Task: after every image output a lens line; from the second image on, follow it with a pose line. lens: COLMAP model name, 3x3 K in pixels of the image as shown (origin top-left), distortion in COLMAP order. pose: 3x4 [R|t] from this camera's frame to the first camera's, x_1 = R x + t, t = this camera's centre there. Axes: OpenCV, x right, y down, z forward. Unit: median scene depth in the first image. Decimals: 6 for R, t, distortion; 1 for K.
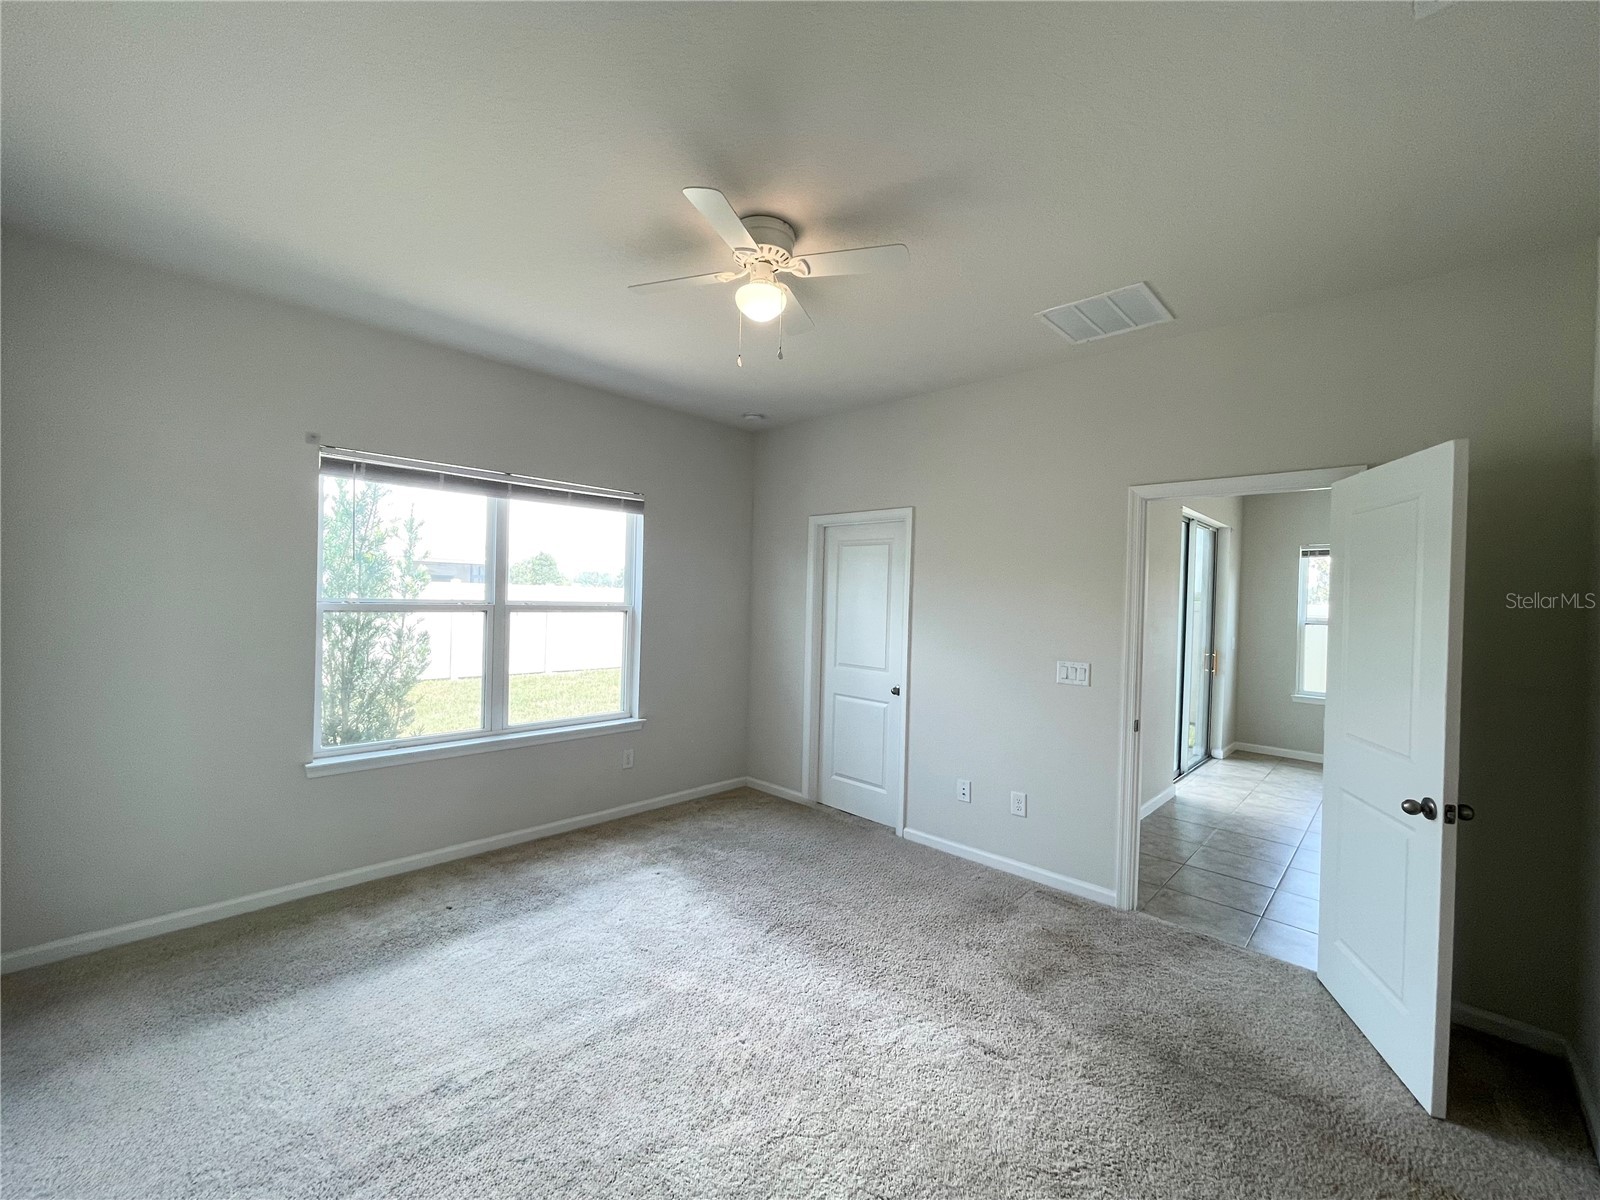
lens RADIAL K [[645.5, 0, 795.6], [0, 645.5, 600.5], [0, 0, 1]] dist [0.002301, -0.000502]
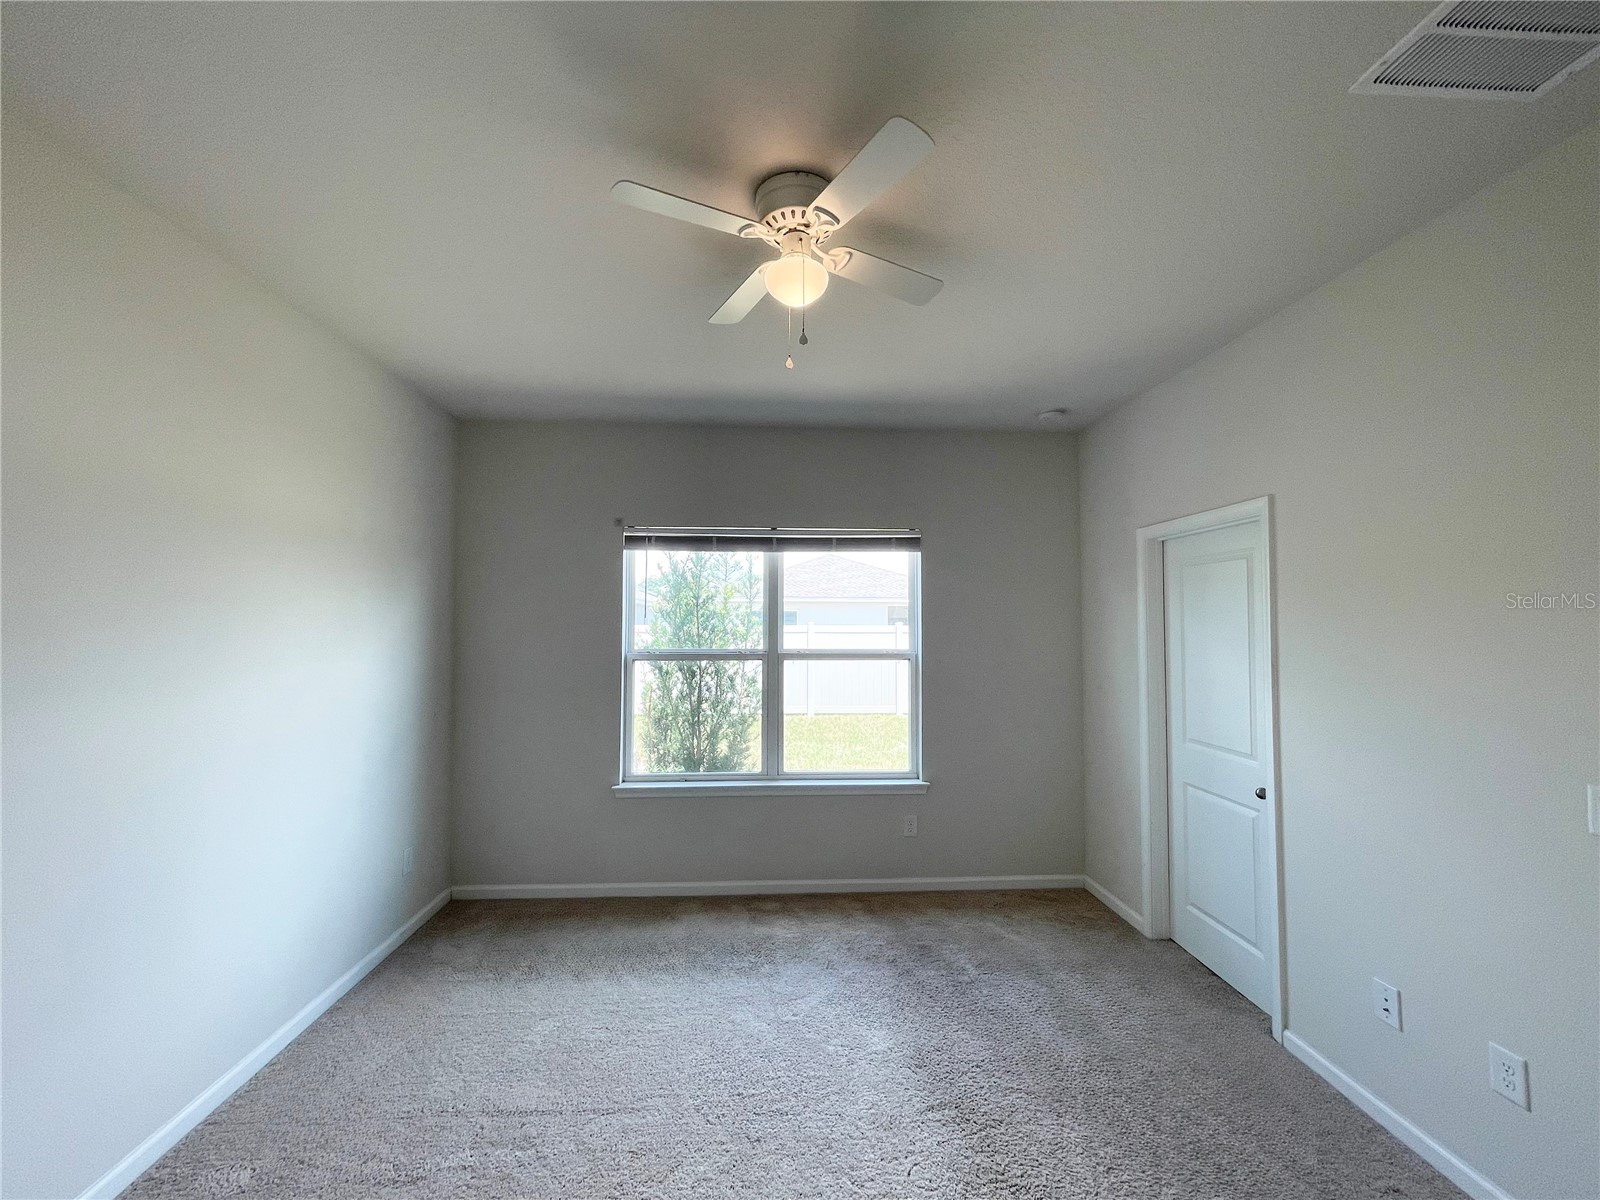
lens RADIAL K [[645.5, 0, 795.6], [0, 645.5, 600.5], [0, 0, 1]] dist [0.002301, -0.000502]
pose [[0.736130, -0.052980, -0.674763, 0.271282], [0.011963, 0.997794, -0.065292, -0.009761], [0.676734, 0.039991, 0.735141, 0.250132]]
